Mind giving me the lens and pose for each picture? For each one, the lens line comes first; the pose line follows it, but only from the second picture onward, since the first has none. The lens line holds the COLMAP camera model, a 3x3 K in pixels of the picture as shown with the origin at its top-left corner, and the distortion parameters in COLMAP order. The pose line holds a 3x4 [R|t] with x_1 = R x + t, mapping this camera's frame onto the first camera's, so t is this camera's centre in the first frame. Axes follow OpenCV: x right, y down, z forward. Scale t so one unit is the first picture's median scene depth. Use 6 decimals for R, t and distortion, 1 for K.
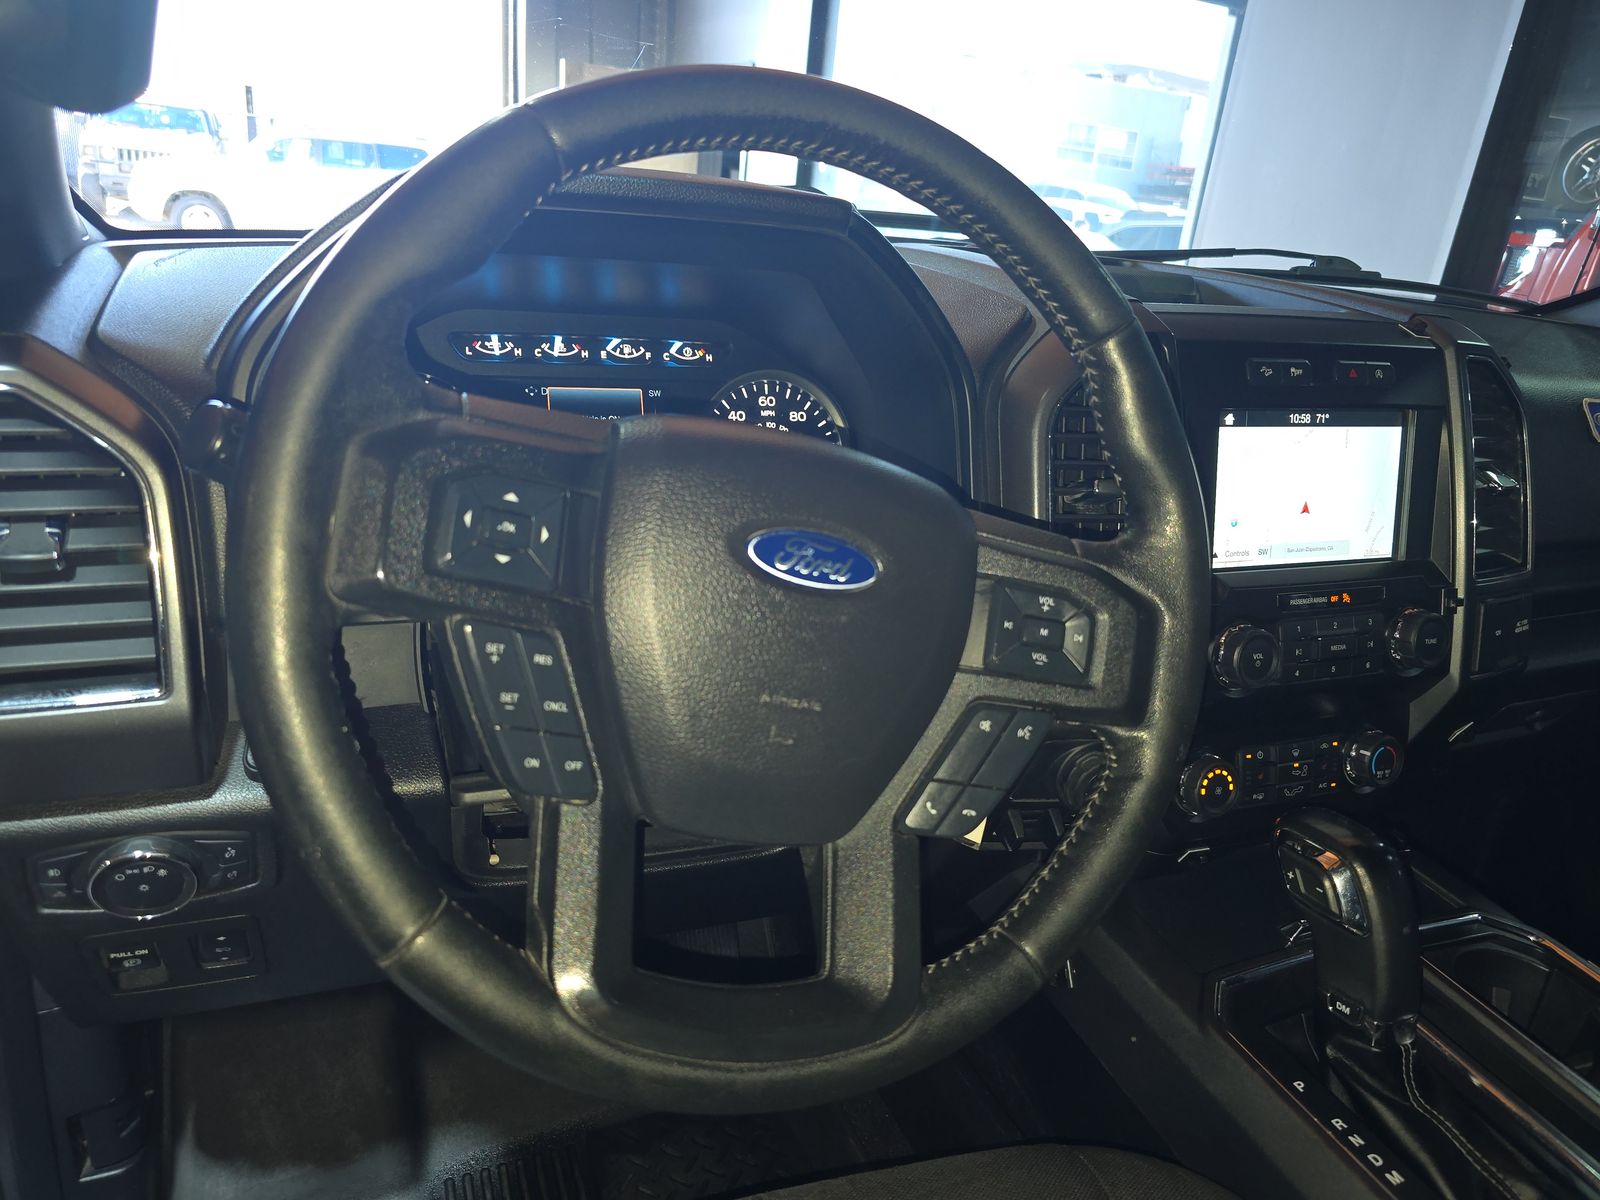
lens RADIAL K [[1068.9, 0, 800.0], [0, 1068.9, 600.0], [0, 0, 1]] dist [0.025756, -0.037246]
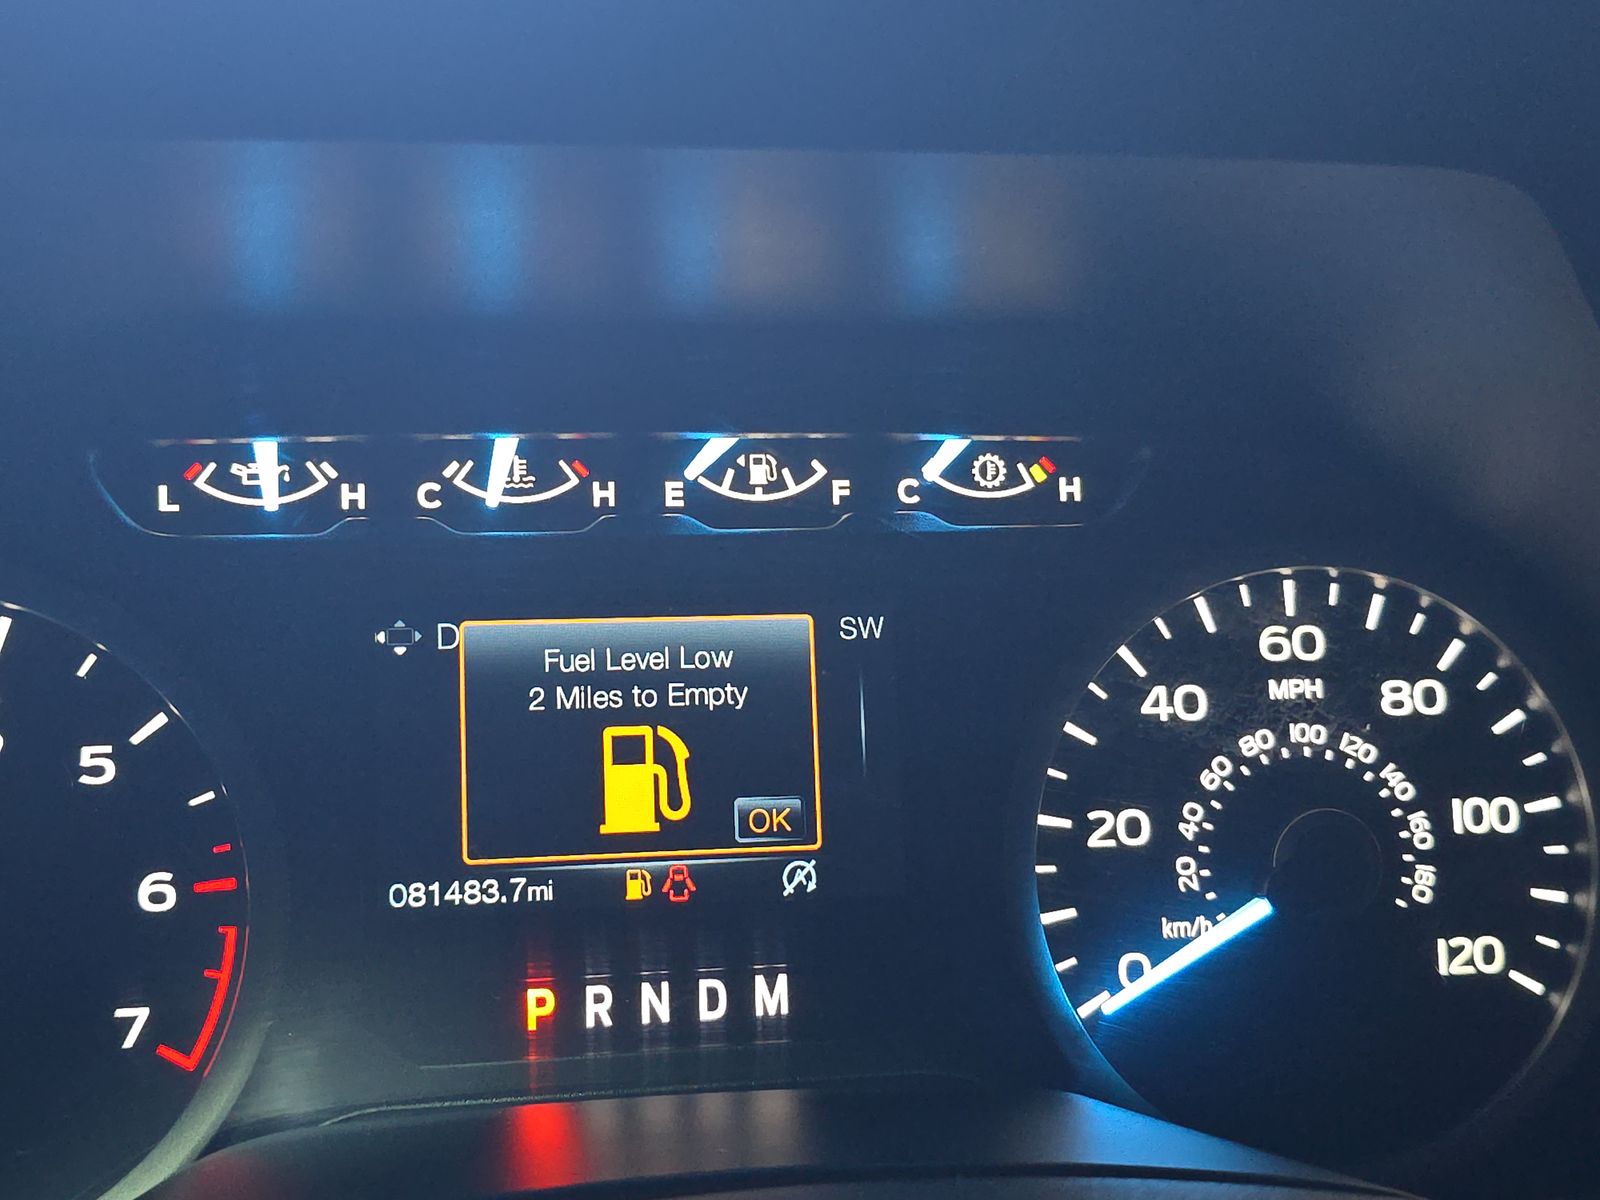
lens RADIAL K [[1068.9, 0, 800.0], [0, 1068.9, 600.0], [0, 0, 1]] dist [0.025756, -0.037246]
pose [[0.955680, 0.009602, -0.294250, -0.071398], [-0.031892, 0.996963, -0.071045, -0.179624], [0.292674, 0.077281, 0.953084, 0.735559]]
